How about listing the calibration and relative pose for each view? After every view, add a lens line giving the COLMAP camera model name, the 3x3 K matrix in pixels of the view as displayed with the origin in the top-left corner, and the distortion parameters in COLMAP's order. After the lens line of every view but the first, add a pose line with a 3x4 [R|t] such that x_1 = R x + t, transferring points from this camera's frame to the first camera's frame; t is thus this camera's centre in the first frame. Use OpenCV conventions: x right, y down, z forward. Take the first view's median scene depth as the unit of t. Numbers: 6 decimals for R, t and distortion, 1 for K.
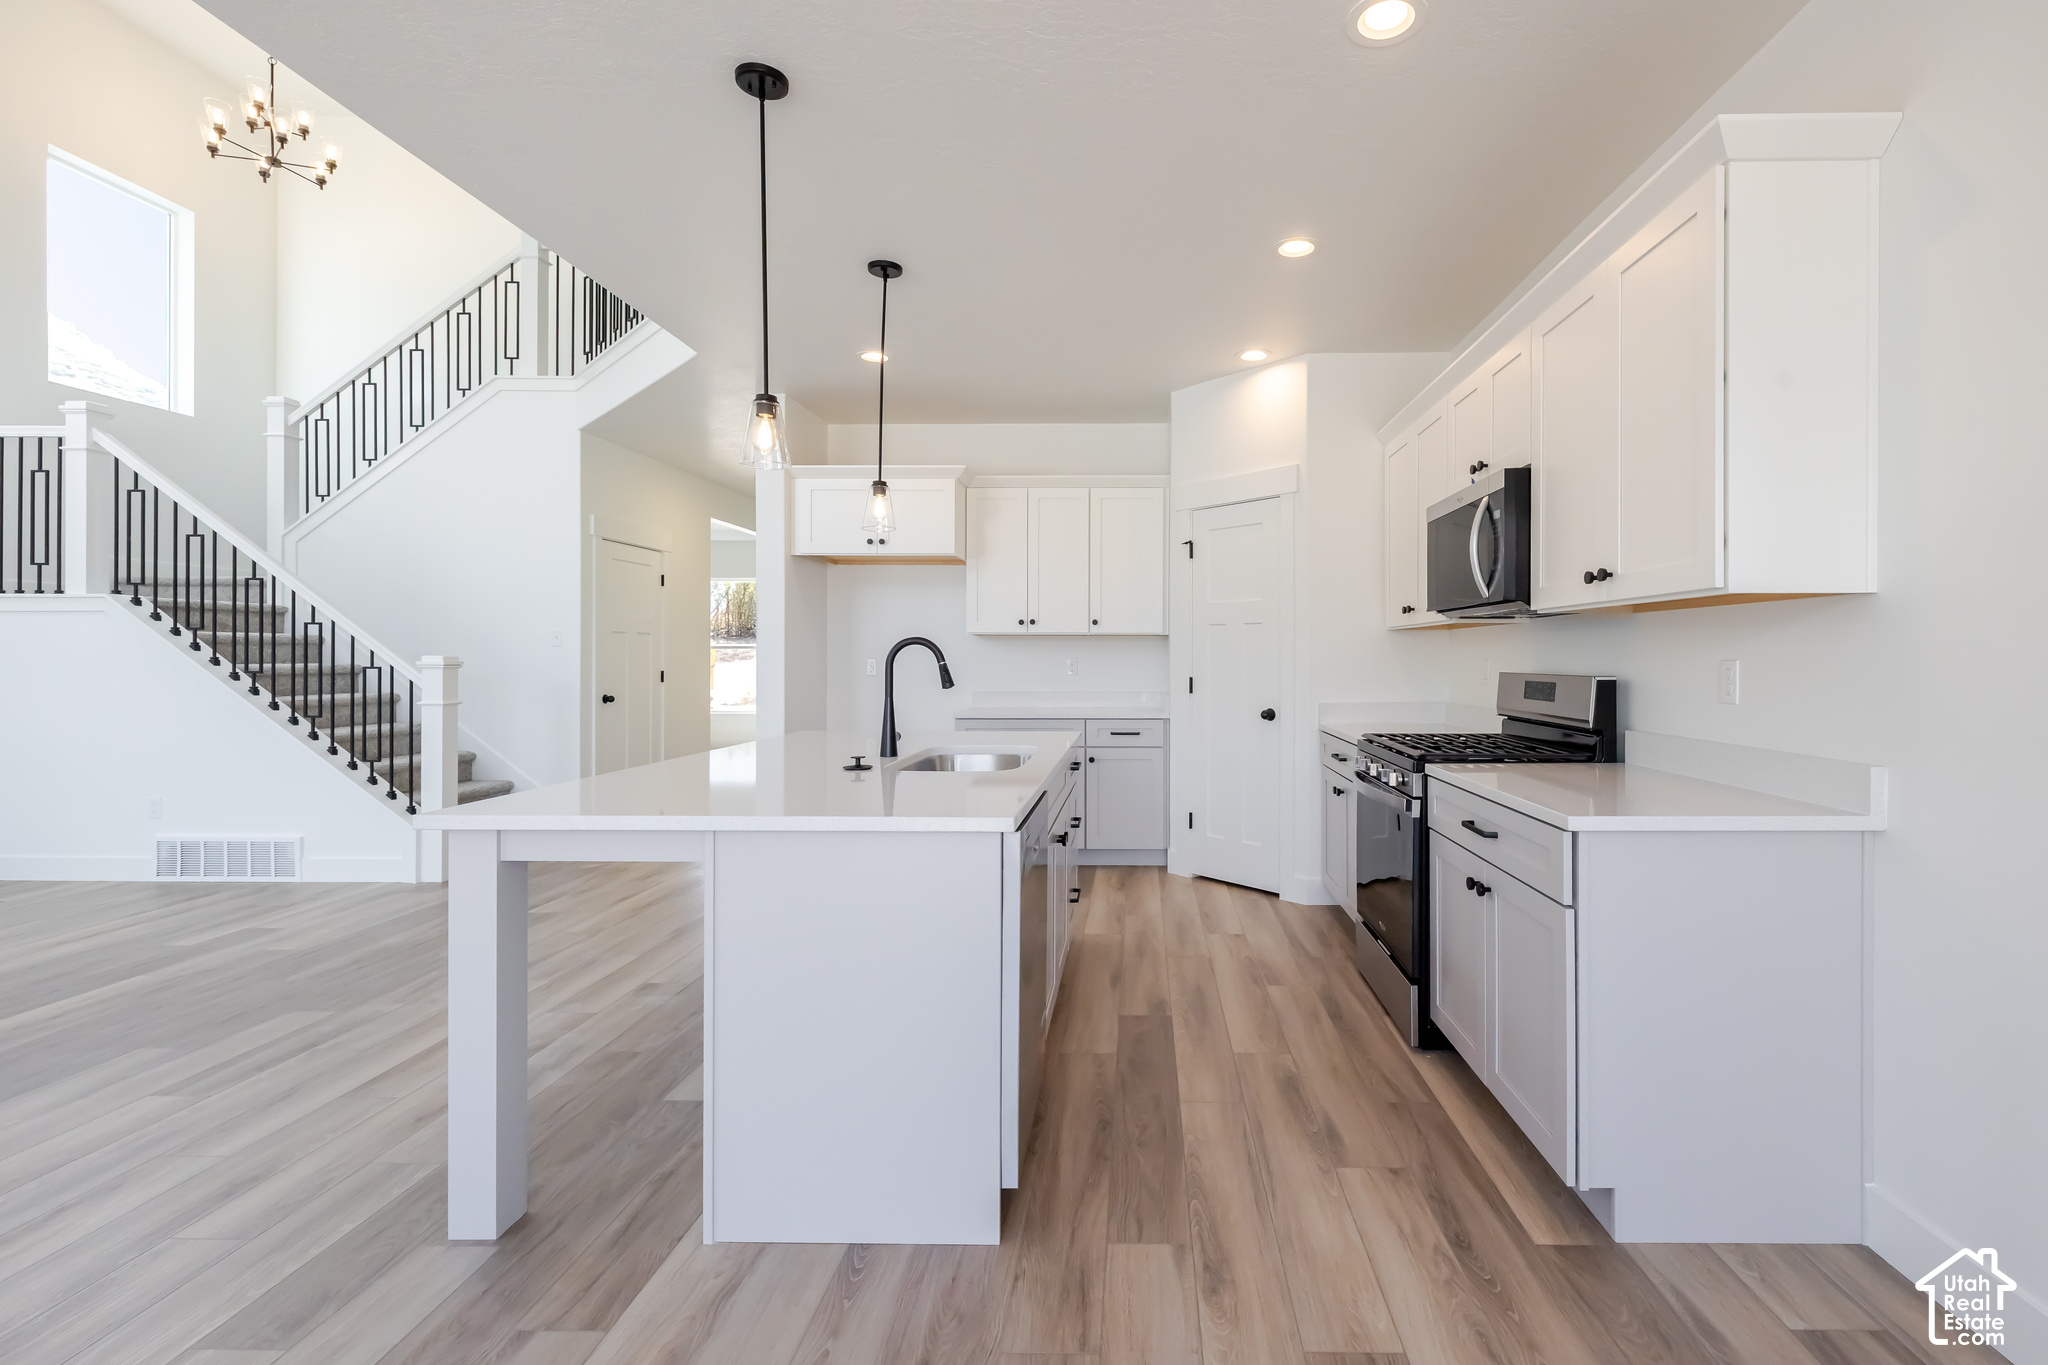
lens RADIAL K [[903.6, 0, 1110.2], [0, 903.6, 665.4], [0, 0, 1]] dist [0.001372, 0.000418]
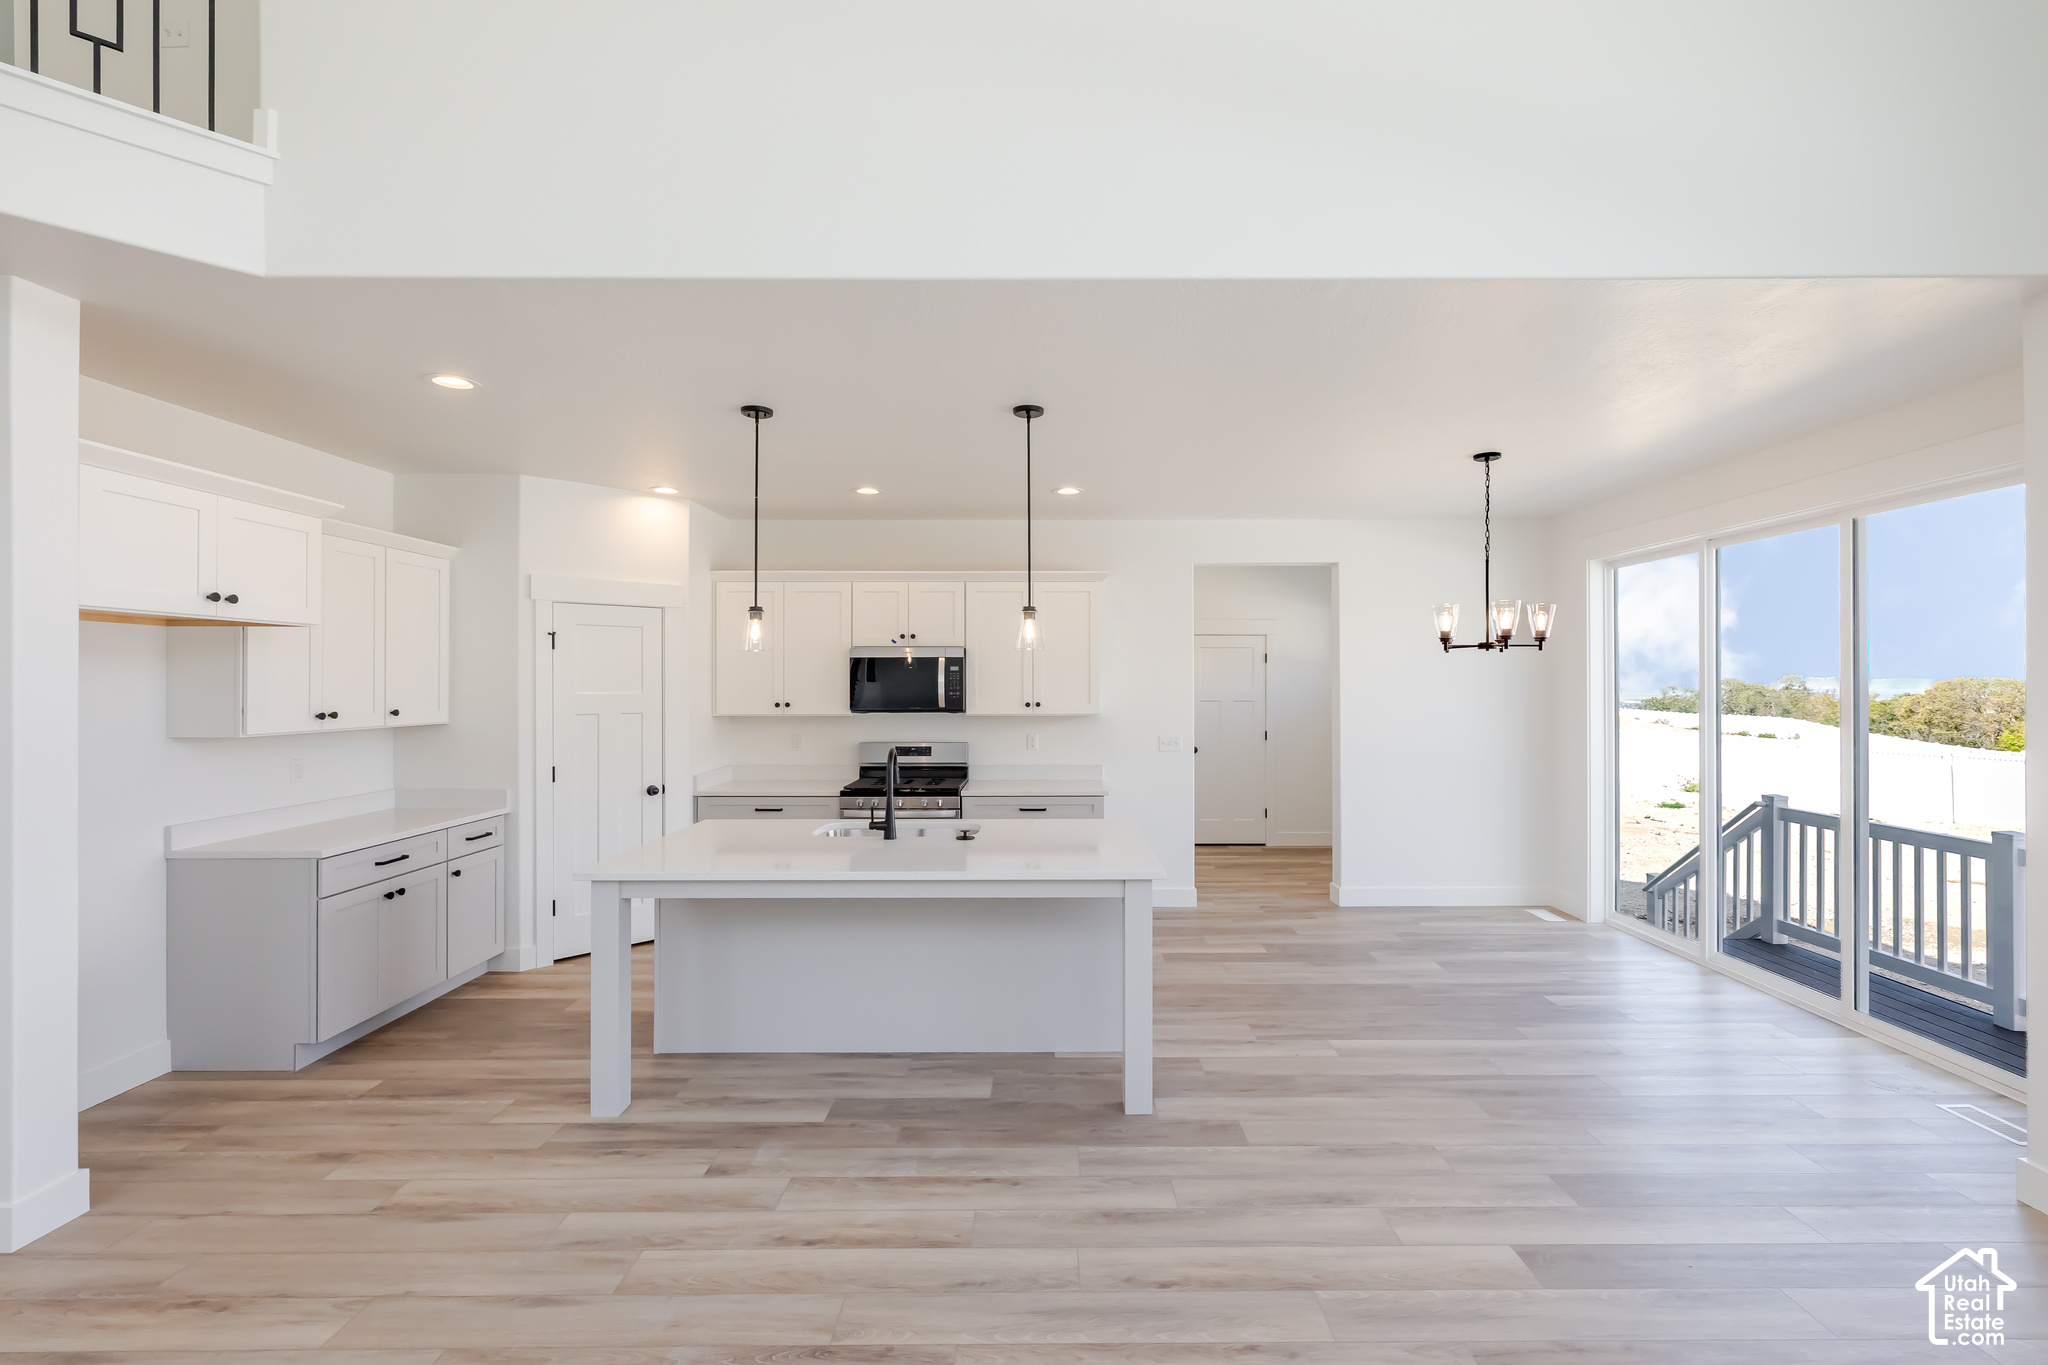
lens RADIAL K [[903.6, 0, 1059.7], [0, 903.6, 656.9], [0, 0, 1]] dist [0.001372, 0.000418]
pose [[-0.038589, 0.023897, 0.998969, -1.350629], [0.008424, 0.999686, -0.023589, -0.114765], [-0.999220, 0.007505, -0.038778, 0.674082]]
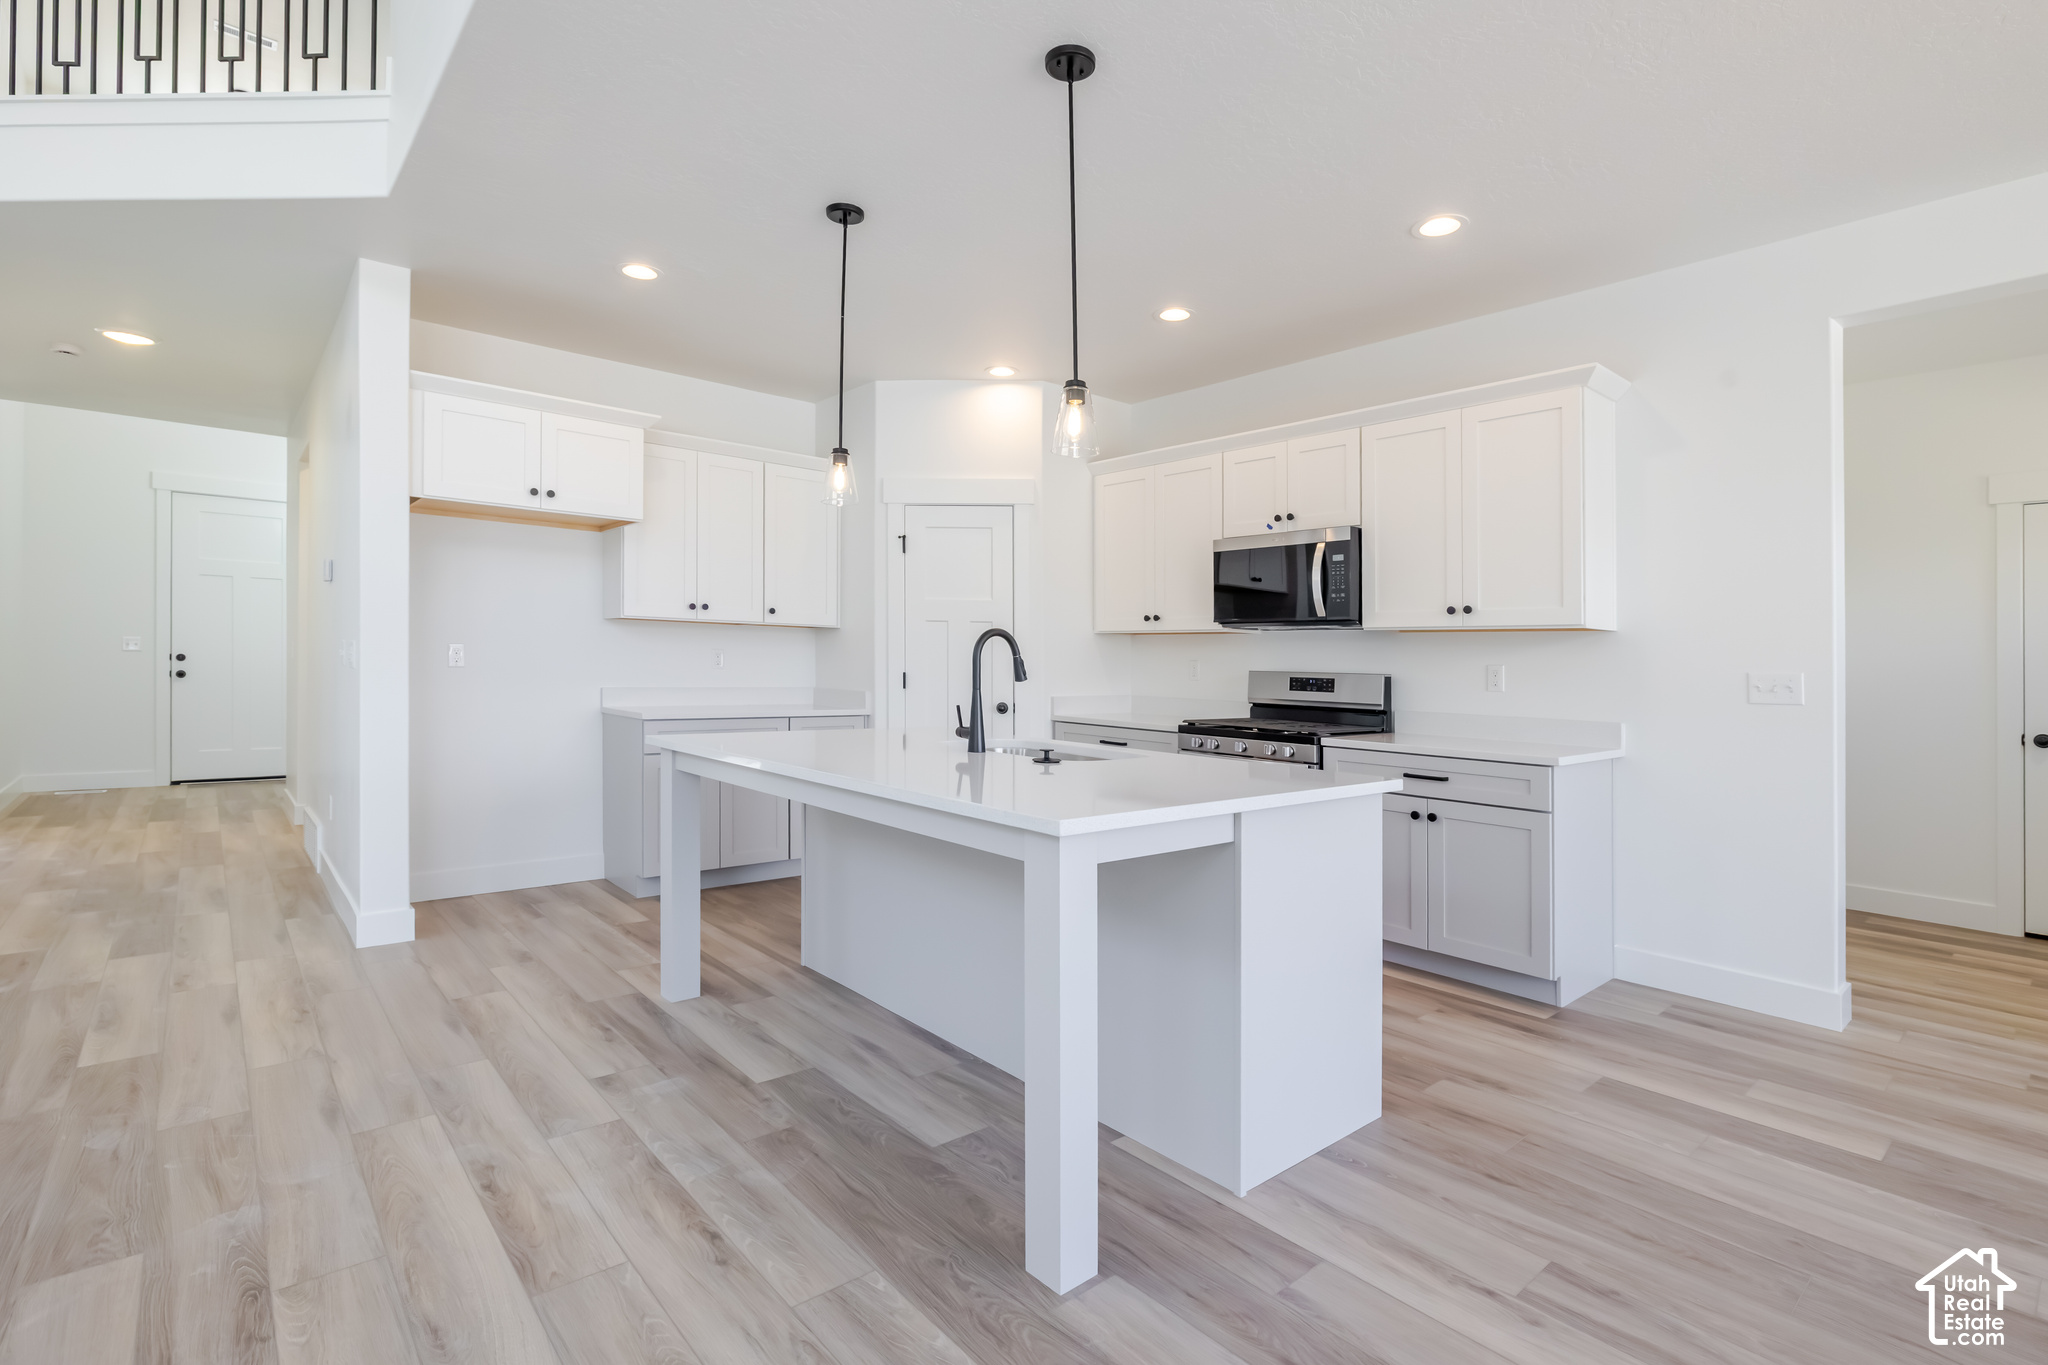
lens RADIAL K [[979.2, 0, 1015.7], [0, 979.2, 642.7], [0, 0, 1]] dist [-0.008175, 0.001793]
pose [[0.747062, 0.028495, 0.664143, -0.766025], [-0.015987, 0.999562, -0.024903, 0.007792], [-0.664562, 0.007987, 0.747190, 0.162895]]
